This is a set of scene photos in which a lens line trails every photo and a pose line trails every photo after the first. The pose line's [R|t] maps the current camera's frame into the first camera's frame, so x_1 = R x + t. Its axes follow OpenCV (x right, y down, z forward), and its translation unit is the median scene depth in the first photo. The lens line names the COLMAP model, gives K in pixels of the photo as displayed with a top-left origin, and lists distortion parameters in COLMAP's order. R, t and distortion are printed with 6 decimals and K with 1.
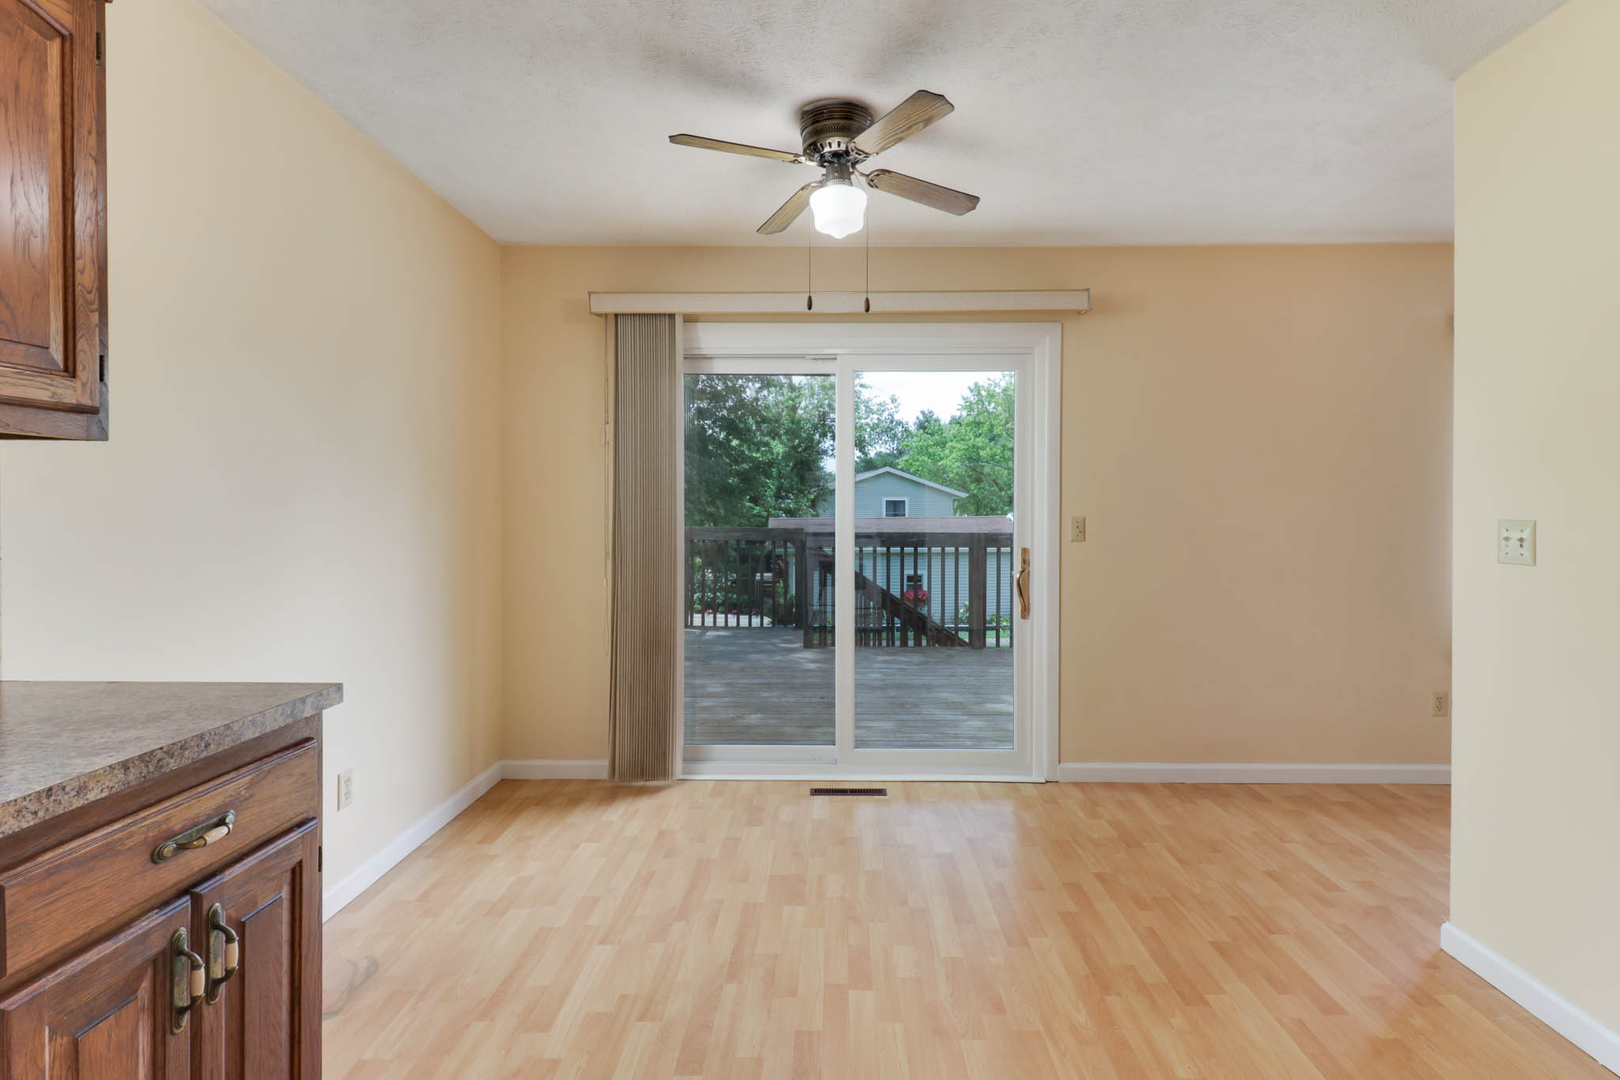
lens RADIAL K [[767.7, 0, 819.5], [0, 767.7, 527.5], [0, 0, 1]] dist [0.012342, -0.002946]
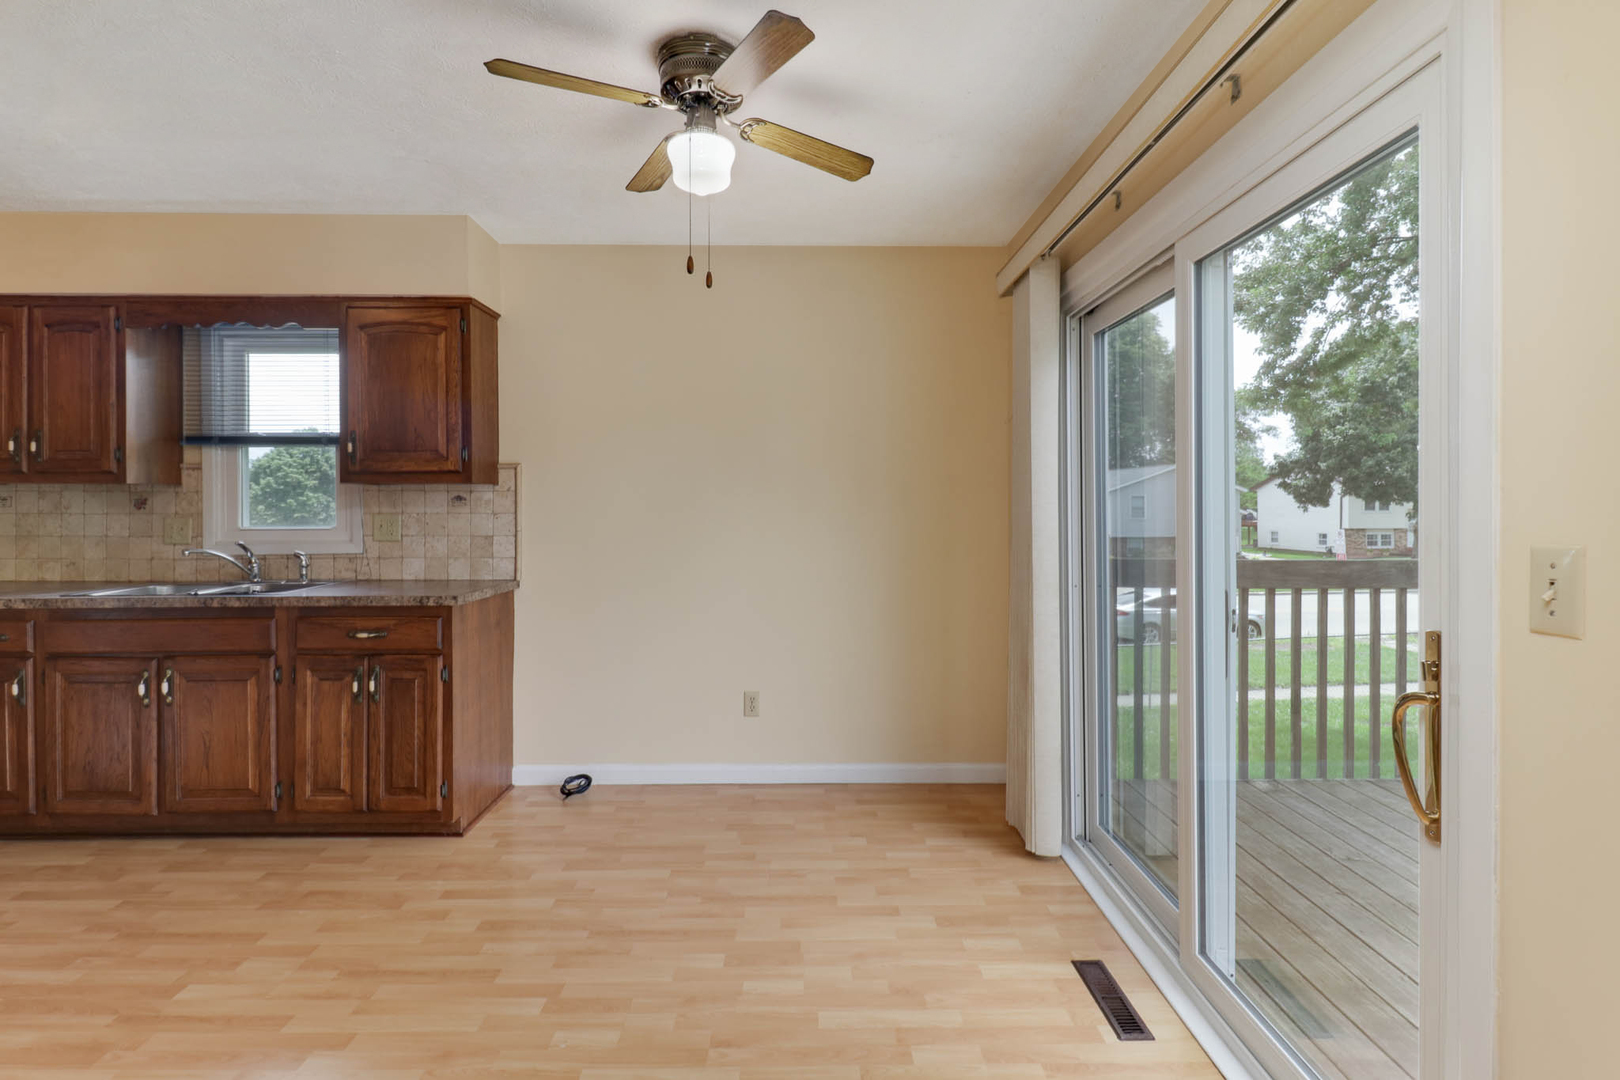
lens RADIAL K [[805.4, 0, 839.5], [0, 805.4, 514.2], [0, 0, 1]] dist [0.005188, 0.000322]
pose [[0.057064, 0.006224, -0.998351, 1.062759], [-0.019545, 0.999796, 0.005115, -0.030807], [0.998179, 0.019221, 0.057174, 1.272447]]
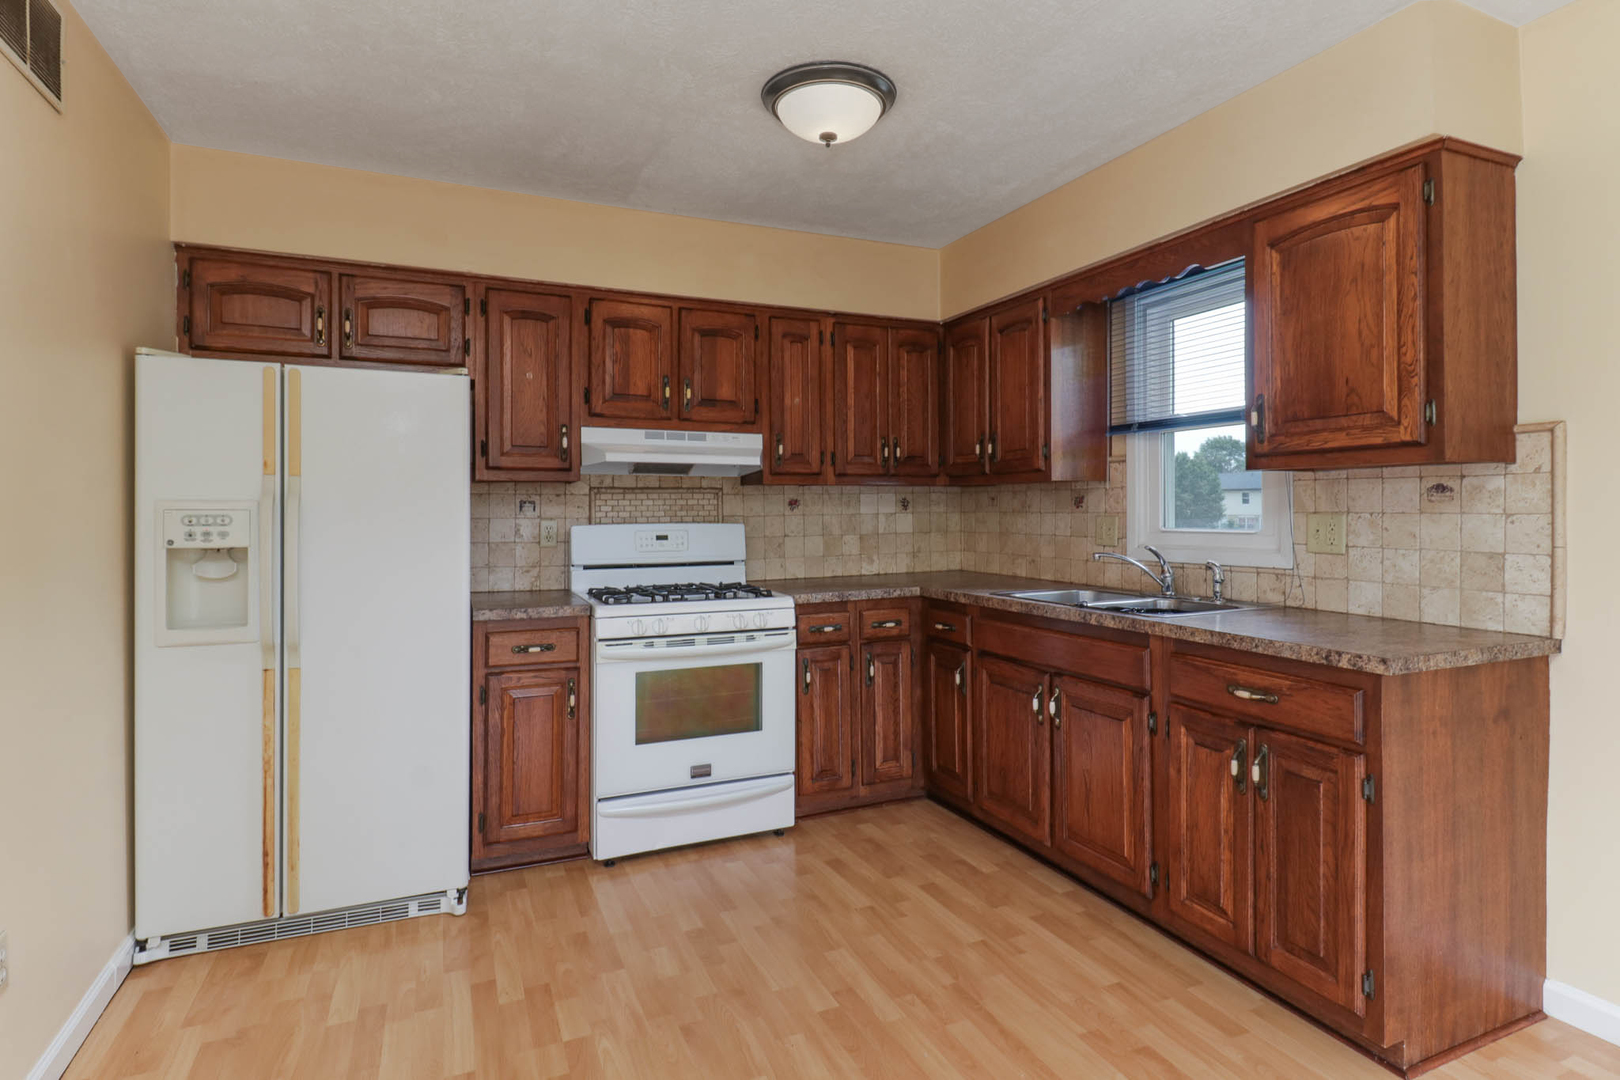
lens RADIAL K [[841.4, 0, 793.6], [0, 841.4, 510.6], [0, 0, 1]] dist [0.007675, -0.007306]
pose [[-0.915731, 0.004963, -0.401761, 0.485287], [-0.003743, 0.999775, 0.020881, -0.030818], [0.401774, 0.020625, -0.915507, 1.215766]]
